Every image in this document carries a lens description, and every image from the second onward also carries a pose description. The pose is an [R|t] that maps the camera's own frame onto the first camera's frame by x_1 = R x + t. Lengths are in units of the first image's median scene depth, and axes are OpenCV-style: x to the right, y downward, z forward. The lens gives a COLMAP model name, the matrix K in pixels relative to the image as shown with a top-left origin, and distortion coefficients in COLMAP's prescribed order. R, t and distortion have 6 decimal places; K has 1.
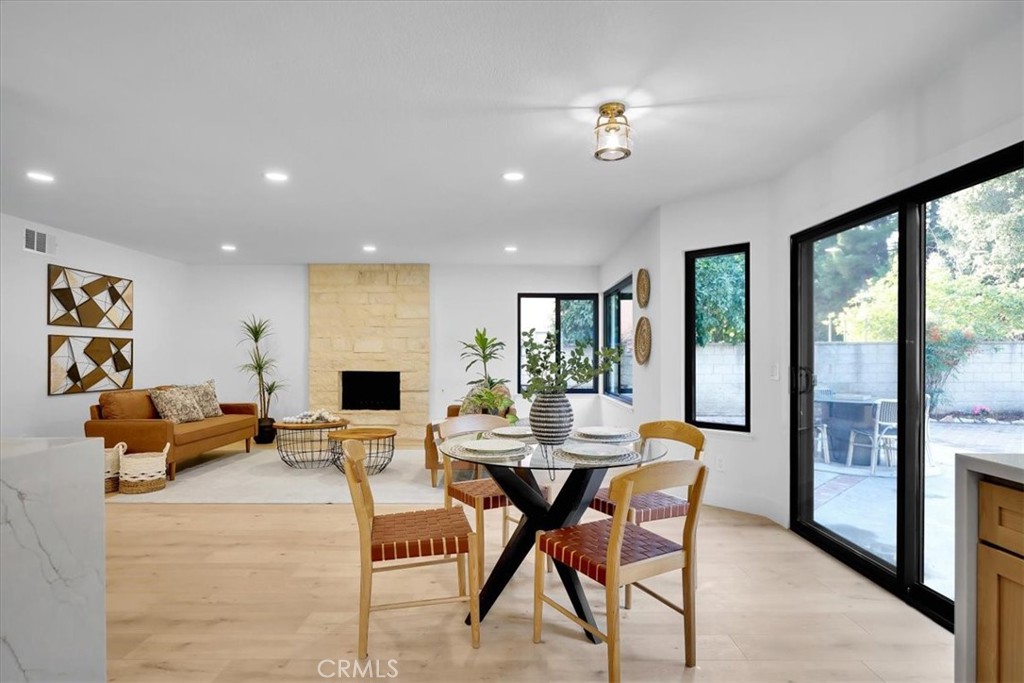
lens RADIAL K [[554.0, 0, 510.0], [0, 554.0, 353.7], [0, 0, 1]] dist [-0.000681, -0.000101]
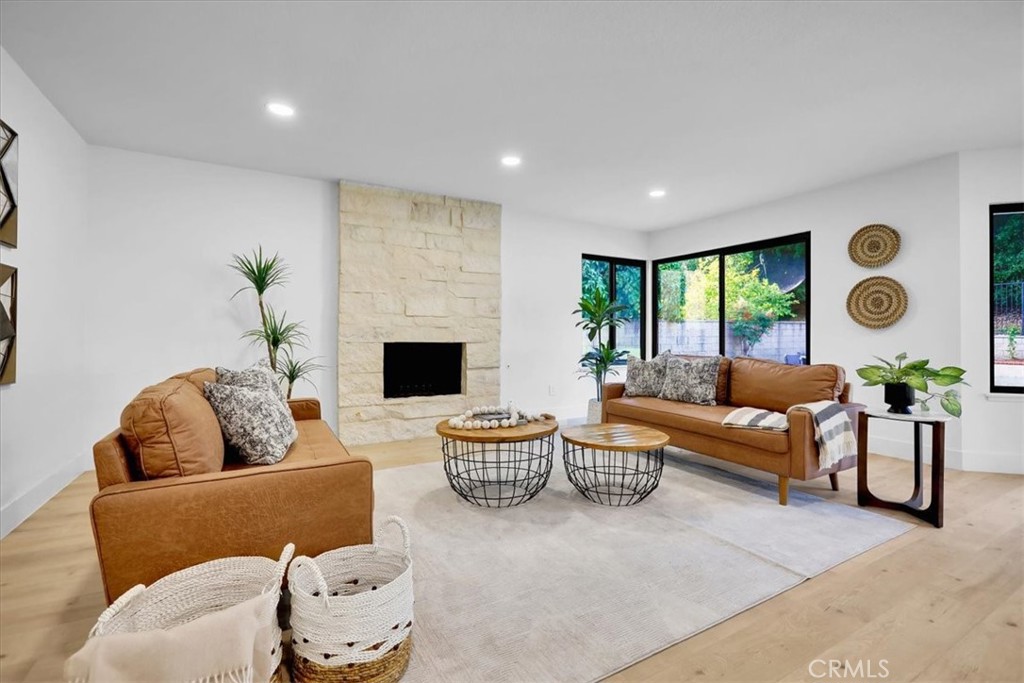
lens RADIAL K [[449.2, 0, 509.8], [0, 449.2, 341.0], [0, 0, 1]] dist [-0.001650, -0.001608]
pose [[0.877155, -0.005598, 0.480176, -0.493651], [-0.000904, 0.999911, 0.013308, 0.024532], [-0.480207, -0.012107, 0.877071, 0.488095]]
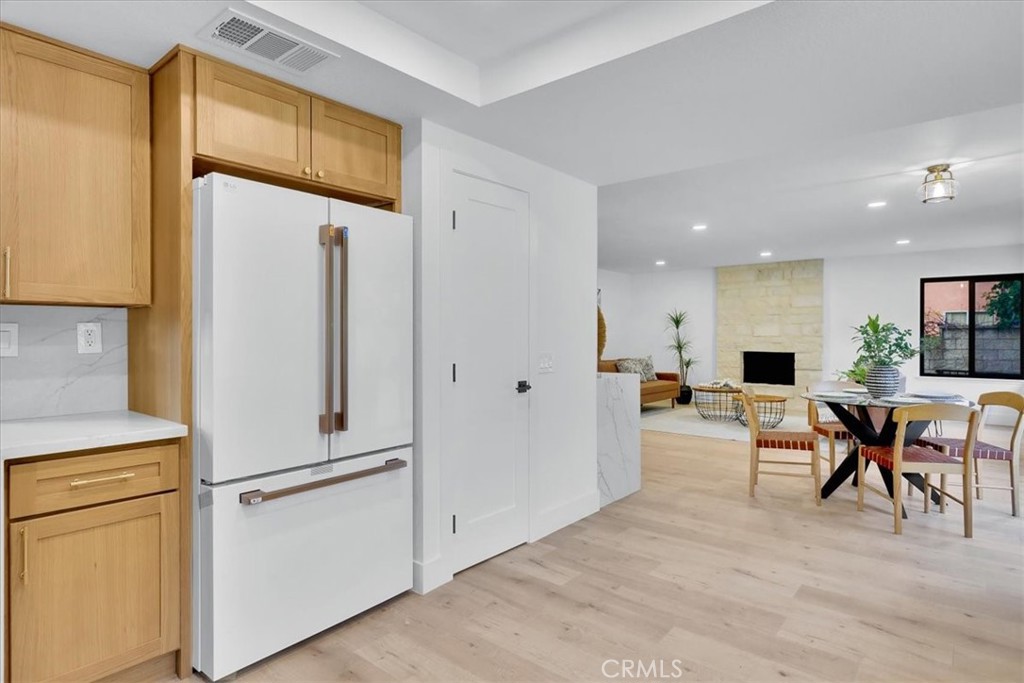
lens RADIAL K [[550.2, 0, 509.7], [0, 550.2, 339.0], [0, 0, 1]] dist [-0.001323, 0.000122]
pose [[0.765244, 0.002938, -0.643734, 0.100370], [0.001142, 0.999982, 0.005921, -0.004759], [0.643740, -0.005267, 0.765226, -0.314503]]
